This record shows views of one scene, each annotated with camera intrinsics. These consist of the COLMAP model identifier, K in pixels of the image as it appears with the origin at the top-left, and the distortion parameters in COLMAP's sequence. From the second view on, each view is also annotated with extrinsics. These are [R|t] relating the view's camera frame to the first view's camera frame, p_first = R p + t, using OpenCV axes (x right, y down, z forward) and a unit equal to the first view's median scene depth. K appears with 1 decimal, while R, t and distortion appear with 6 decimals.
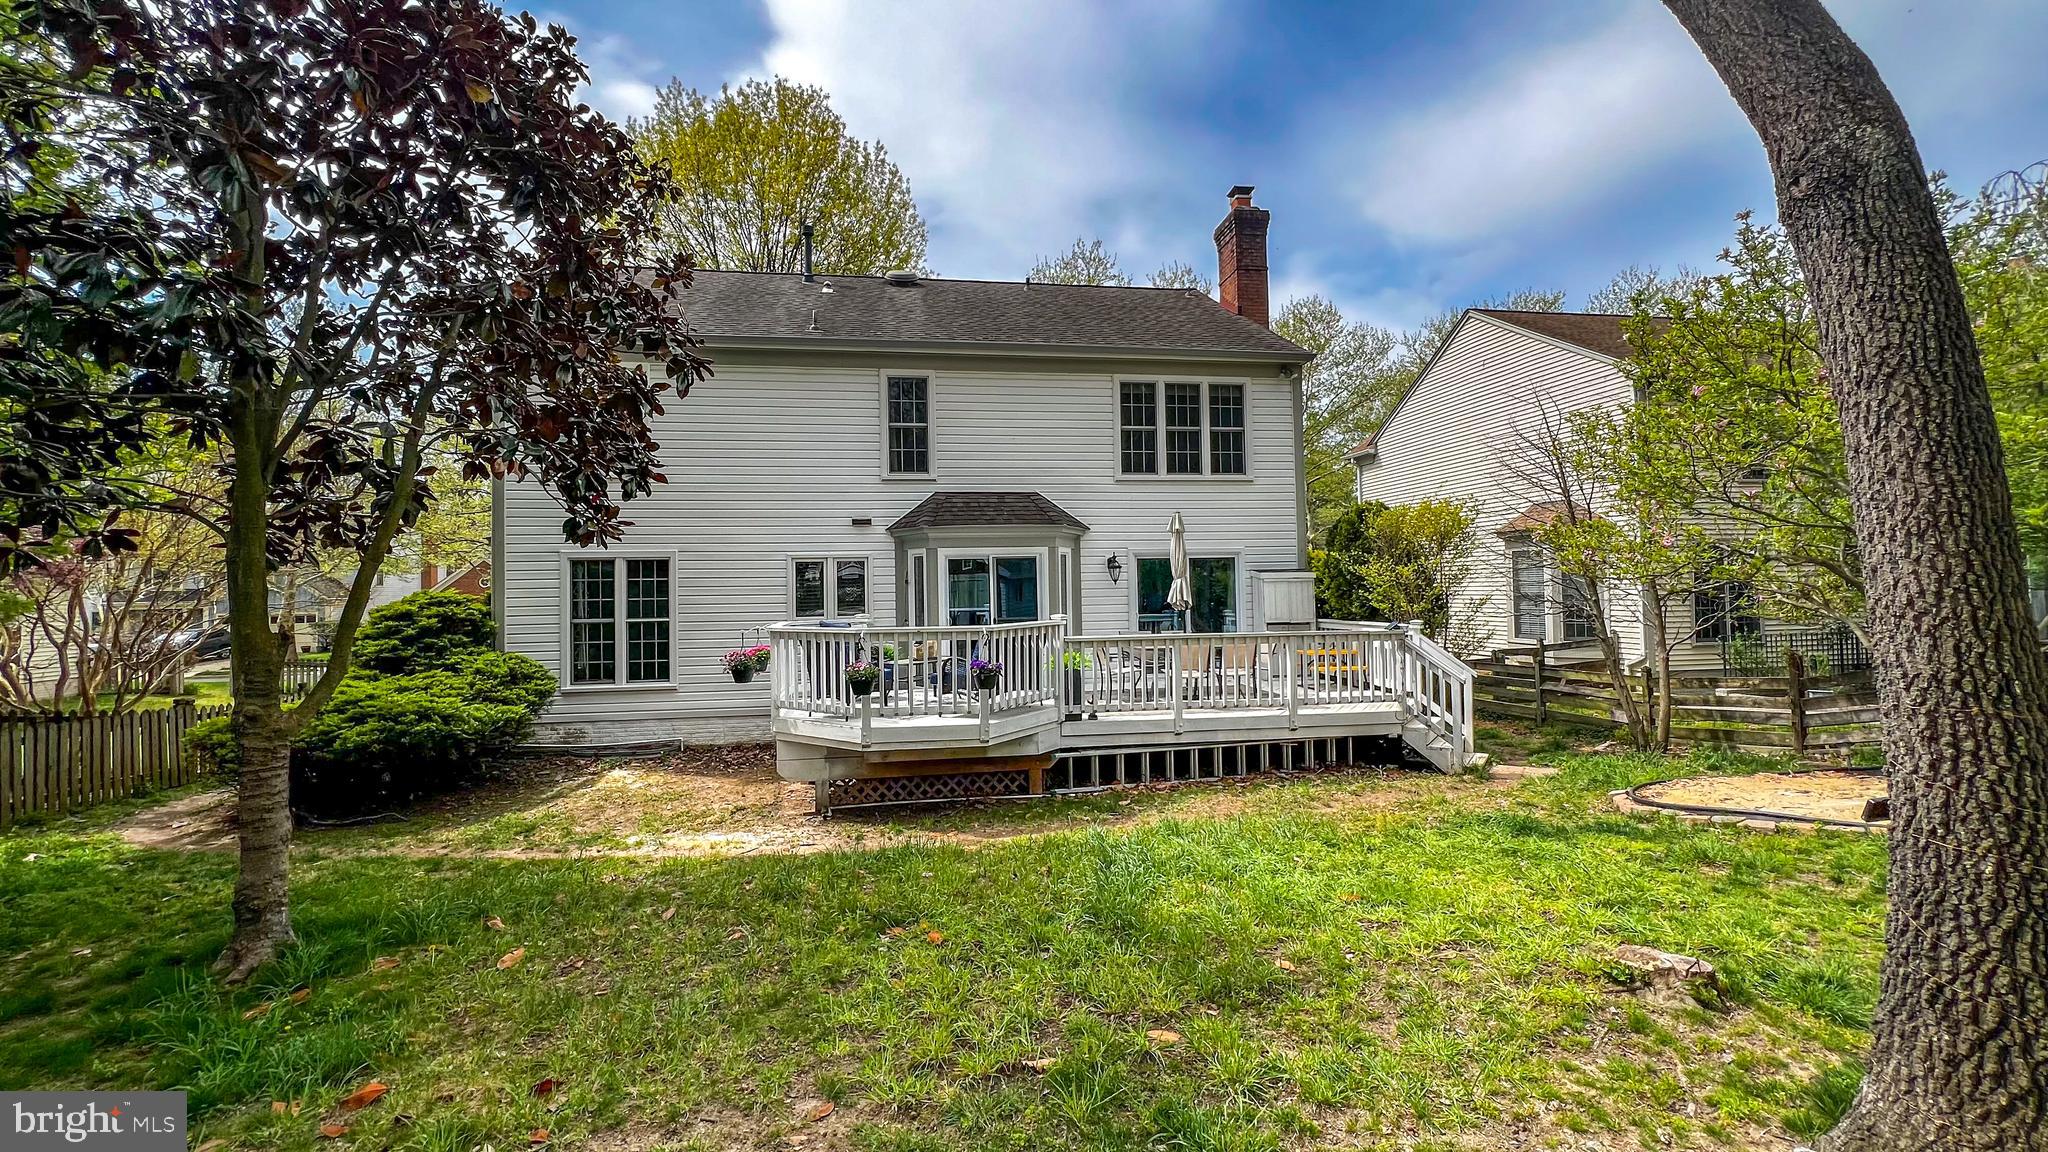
lens RADIAL K [[813.0, 0, 1017.8], [0, 813.0, 576.6], [0, 0, 1]] dist [-0.002712, -0.000241]
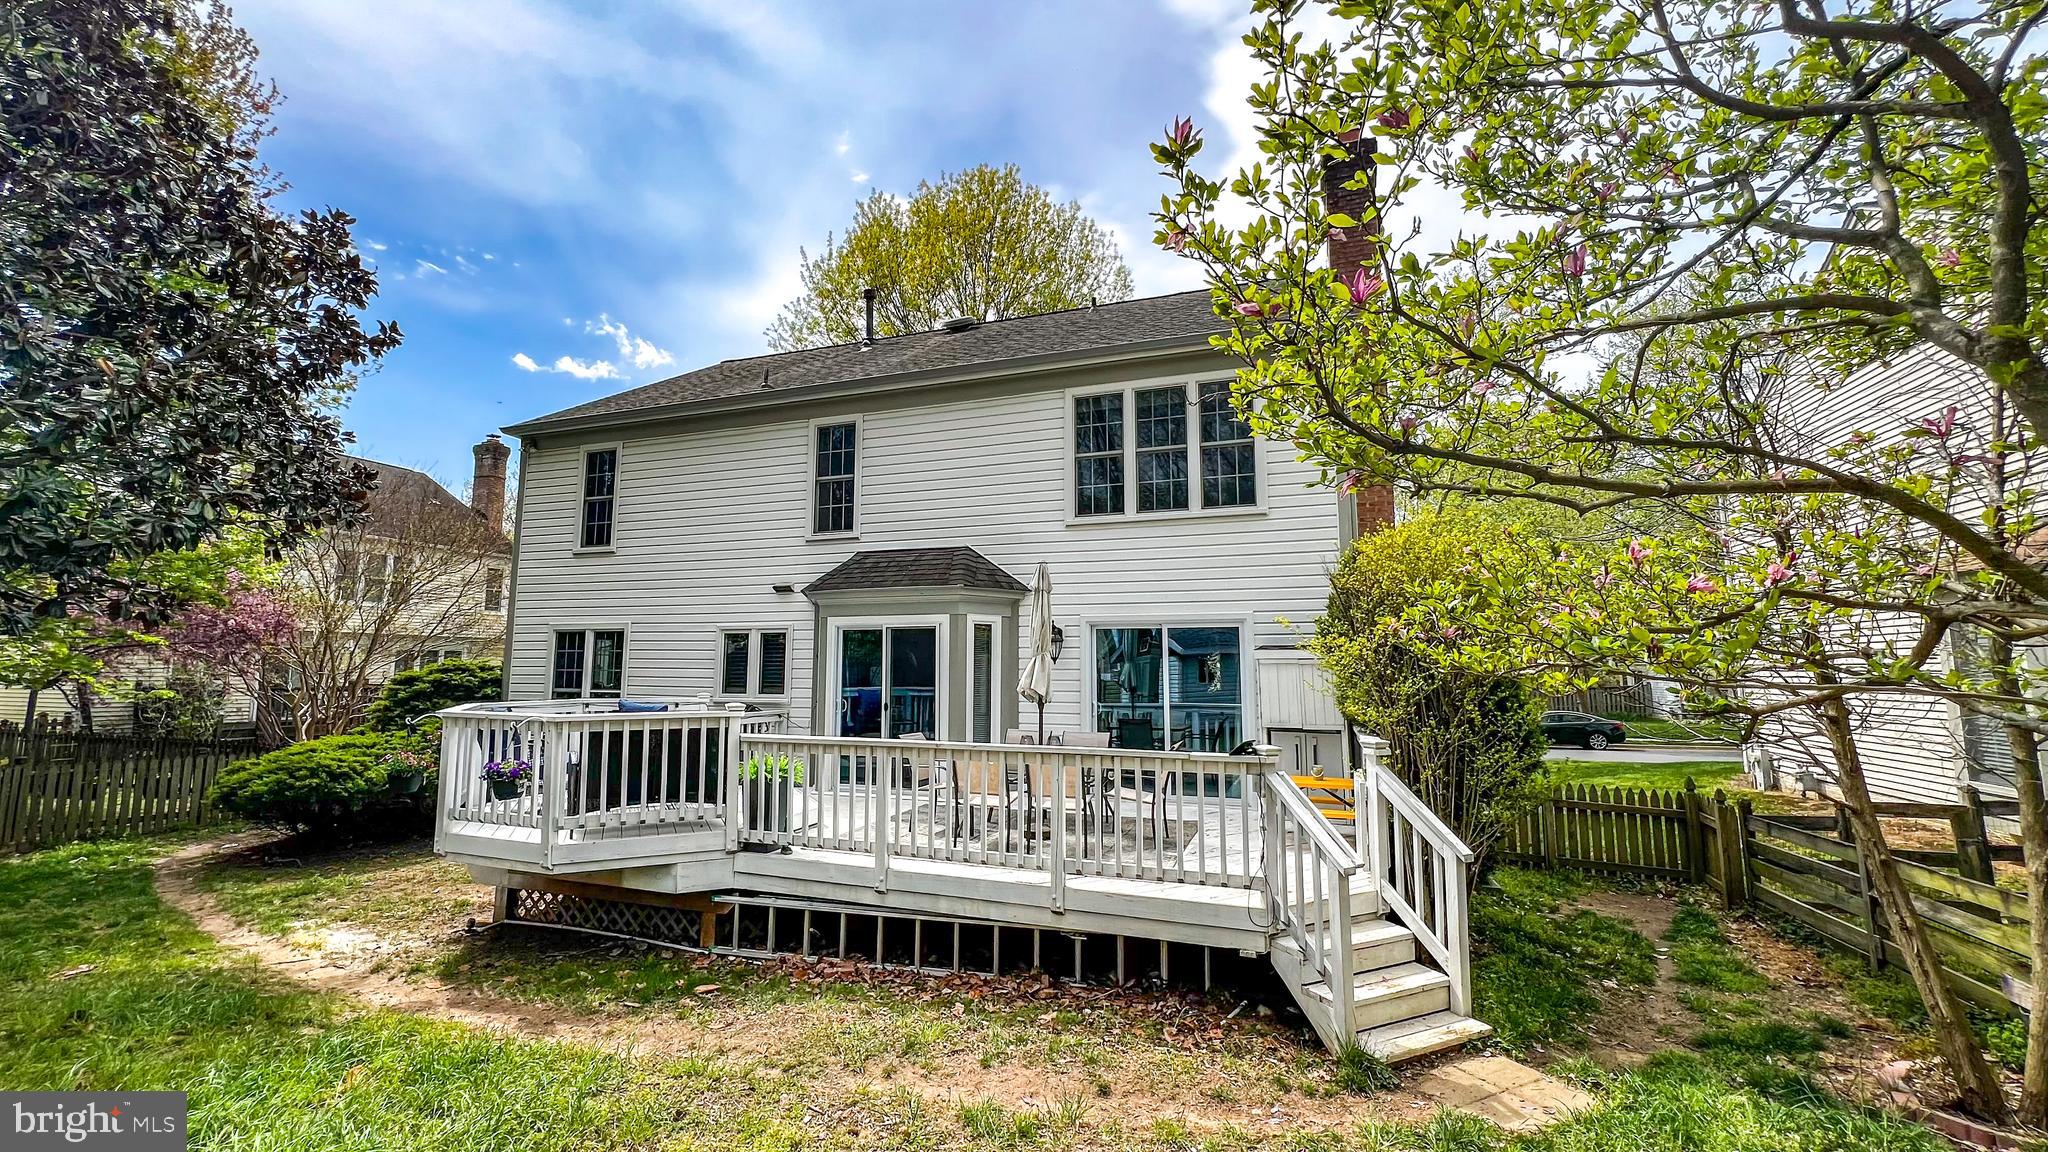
lens RADIAL K [[813.0, 0, 1018.8], [0, 813.0, 579.1], [0, 0, 1]] dist [-0.002712, -0.000241]
pose [[0.876700, -0.032298, -0.479952, 0.458170], [-0.009436, 0.996397, -0.084289, -0.005111], [0.480945, 0.078425, 0.873236, 0.333338]]
